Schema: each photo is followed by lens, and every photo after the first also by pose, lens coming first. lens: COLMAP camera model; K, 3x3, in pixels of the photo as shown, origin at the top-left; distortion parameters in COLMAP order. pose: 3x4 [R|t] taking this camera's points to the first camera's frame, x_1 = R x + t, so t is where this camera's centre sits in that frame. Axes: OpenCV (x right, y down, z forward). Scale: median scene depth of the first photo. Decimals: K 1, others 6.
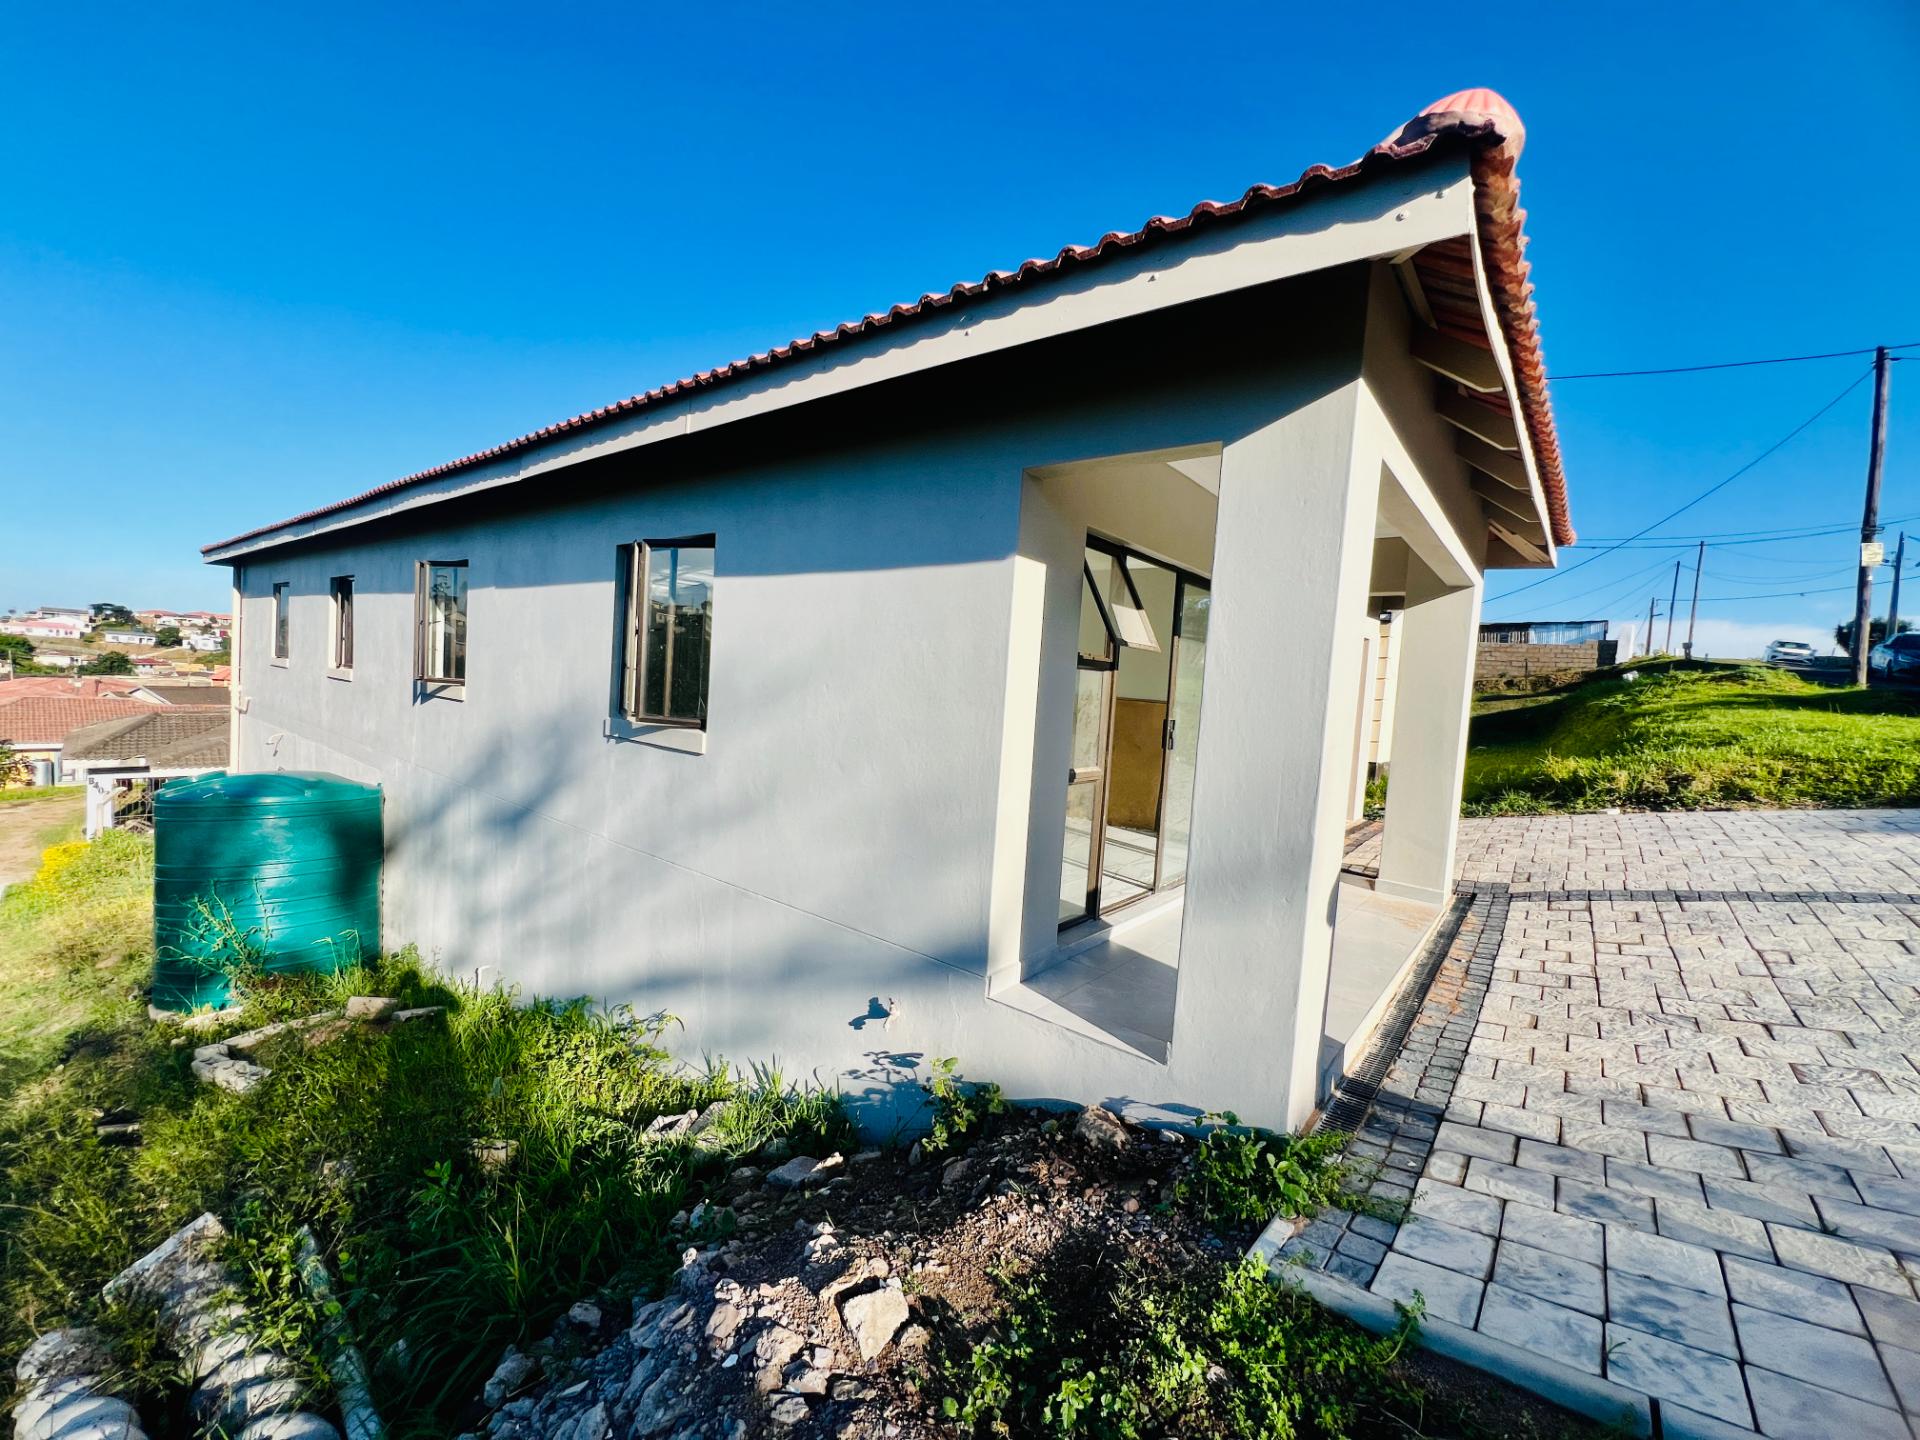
lens RADIAL K [[768.8, 0, 951.6], [0, 768.8, 721.6], [0, 0, 1]] dist [-0.004387, 0.000986]
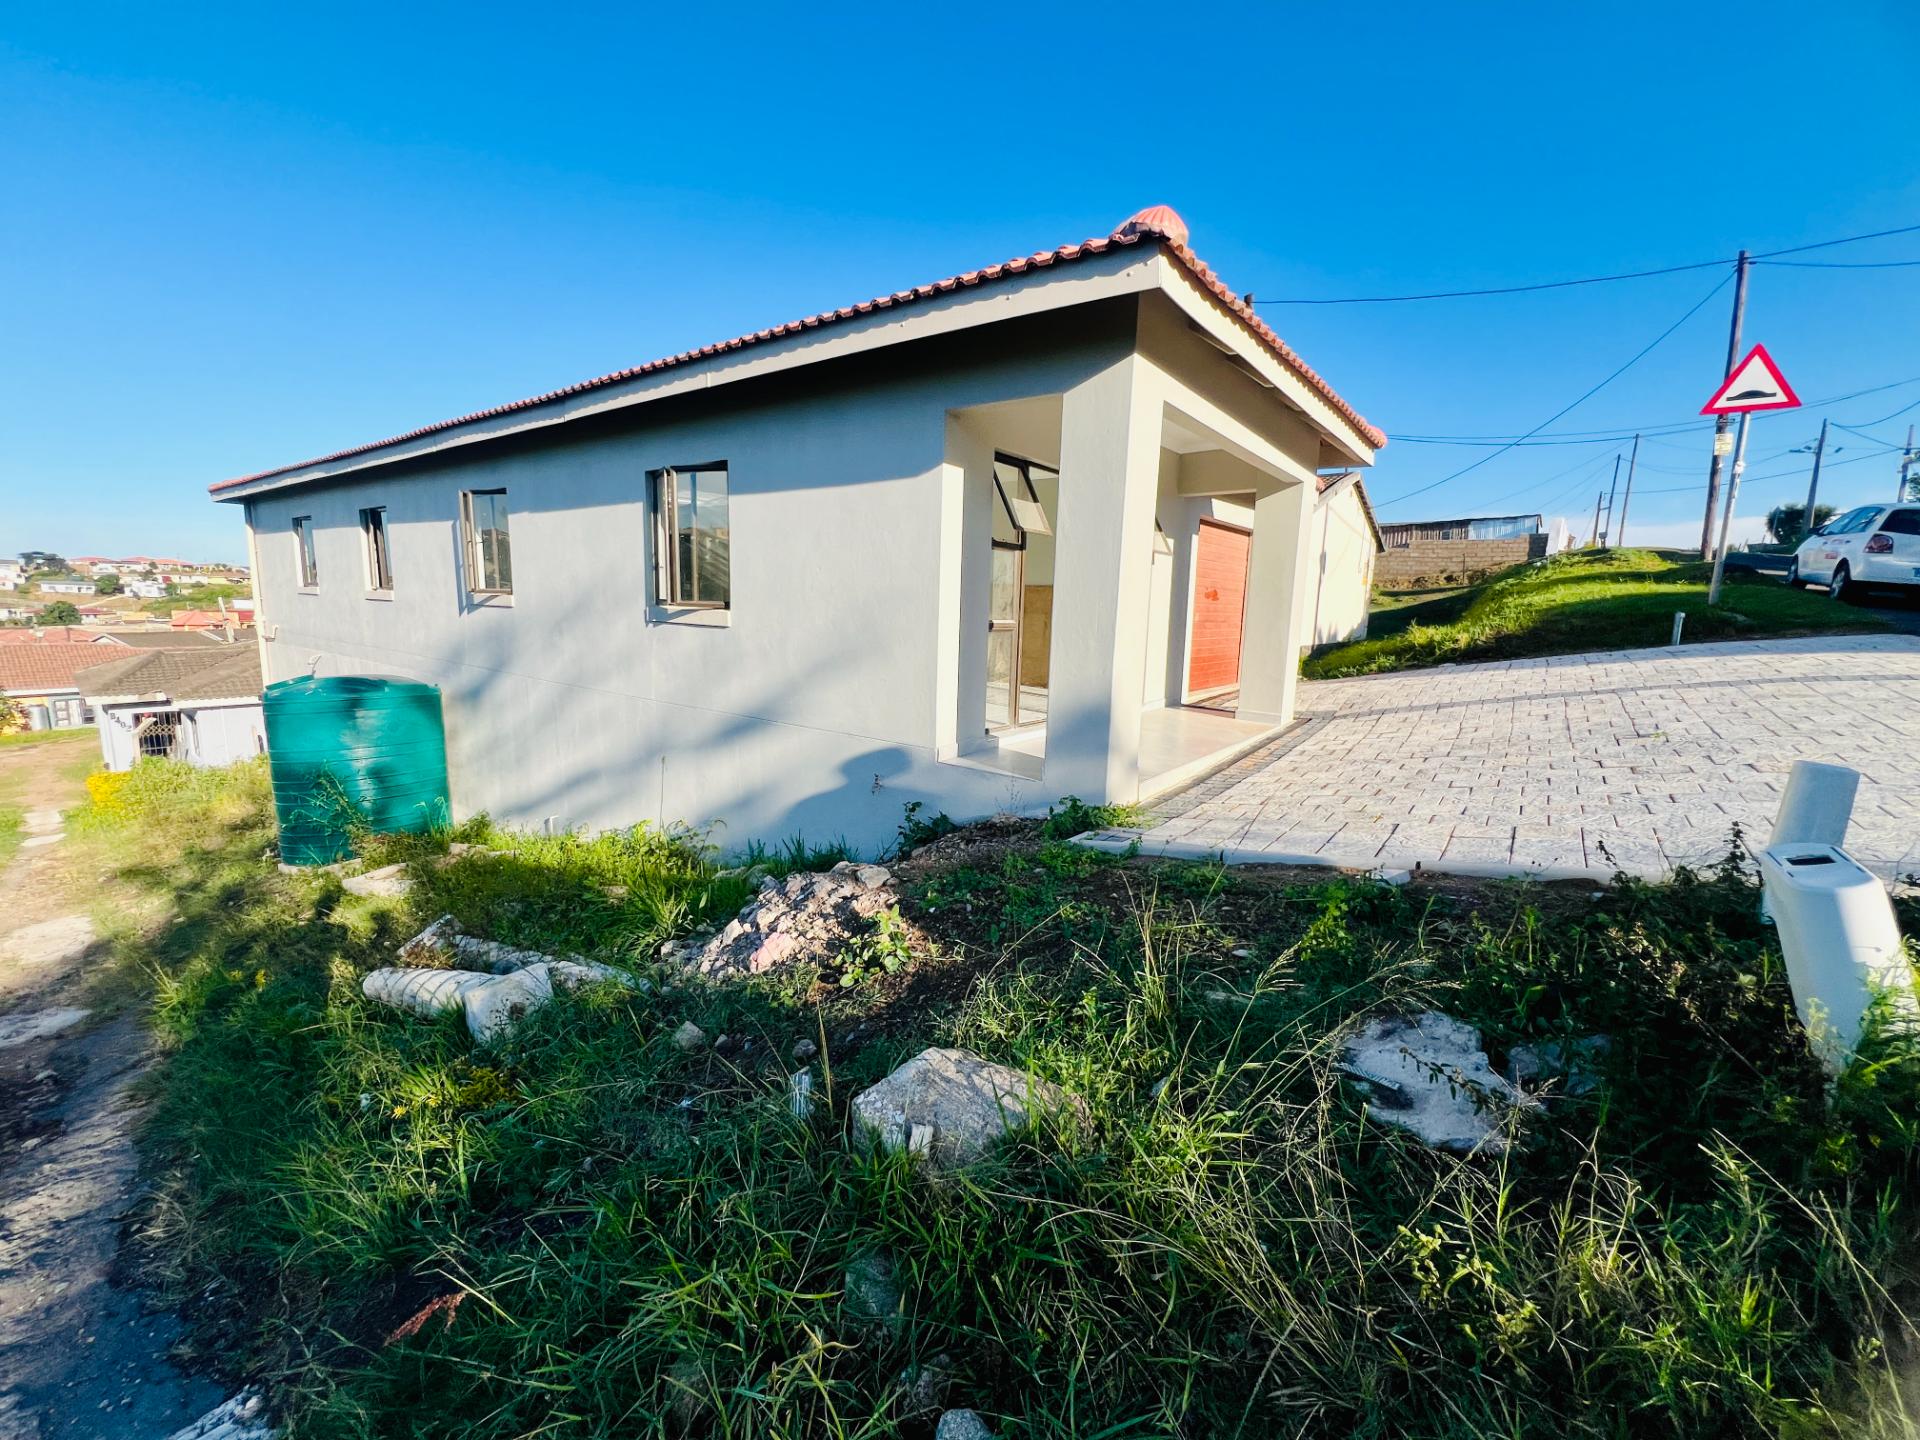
lens RADIAL K [[768.8, 0, 959.2], [0, 768.8, 718.0], [0, 0, 1]] dist [-0.004387, 0.000986]
pose [[0.998218, -0.045067, 0.039117, 0.010465], [0.041007, 0.994239, 0.099027, 0.034867], [-0.043355, -0.097246, 0.994316, -0.159504]]
